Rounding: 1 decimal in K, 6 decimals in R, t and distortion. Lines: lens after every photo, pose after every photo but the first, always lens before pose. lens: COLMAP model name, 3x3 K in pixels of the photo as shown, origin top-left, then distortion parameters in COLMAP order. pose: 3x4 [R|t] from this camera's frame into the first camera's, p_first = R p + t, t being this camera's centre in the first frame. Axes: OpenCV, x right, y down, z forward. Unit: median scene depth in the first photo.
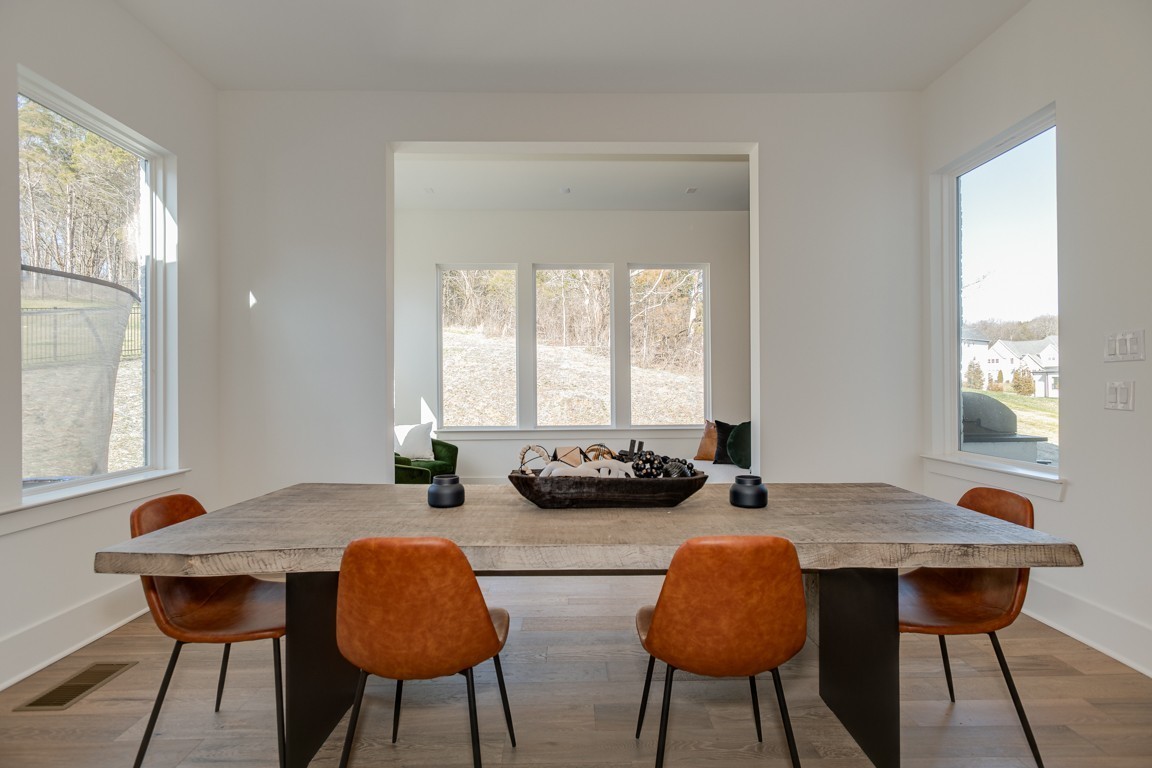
lens RADIAL K [[562.3, 0, 576.0], [0, 562.3, 384.0], [0, 0, 1]] dist [0.019029, 0.000104]
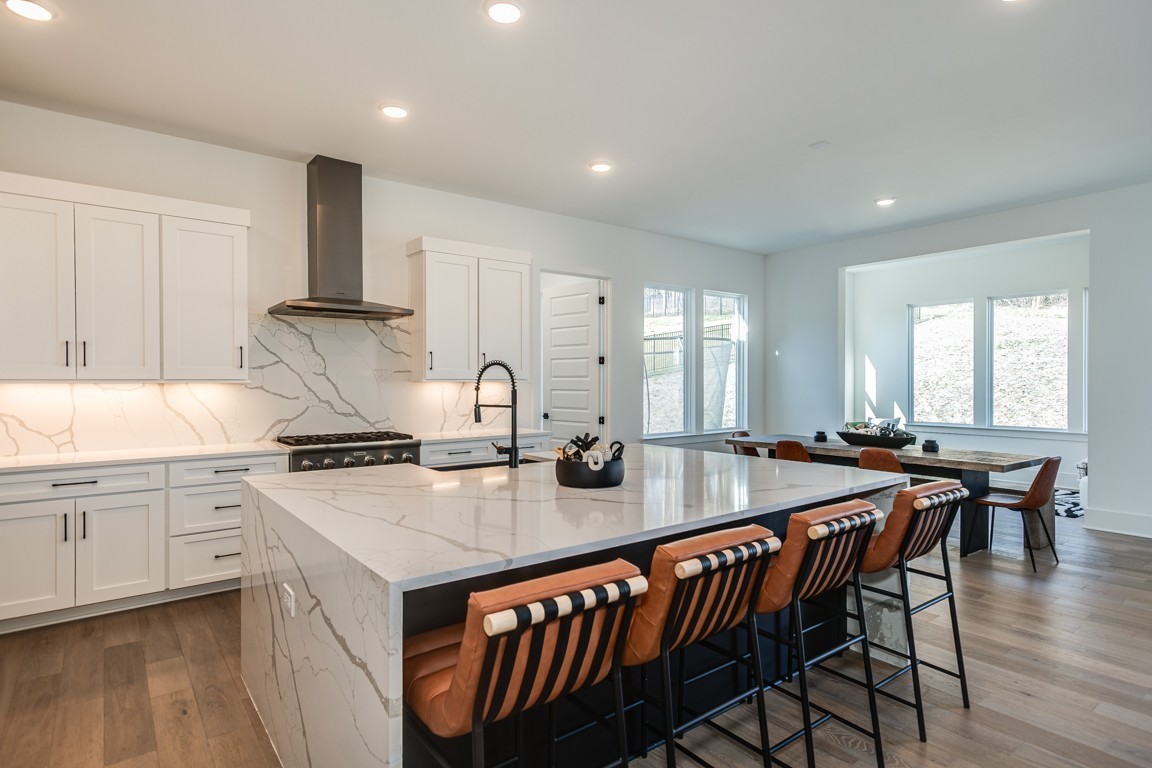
lens RADIAL K [[595.2, 0, 576.0], [0, 595.2, 384.0], [0, 0, 1]] dist [-0.000140, 0.000043]
pose [[0.606865, 0.011205, -0.794726, 0.810719], [-0.001215, 0.999913, 0.013170, -0.066034], [0.794804, -0.007027, 0.606825, -1.039042]]
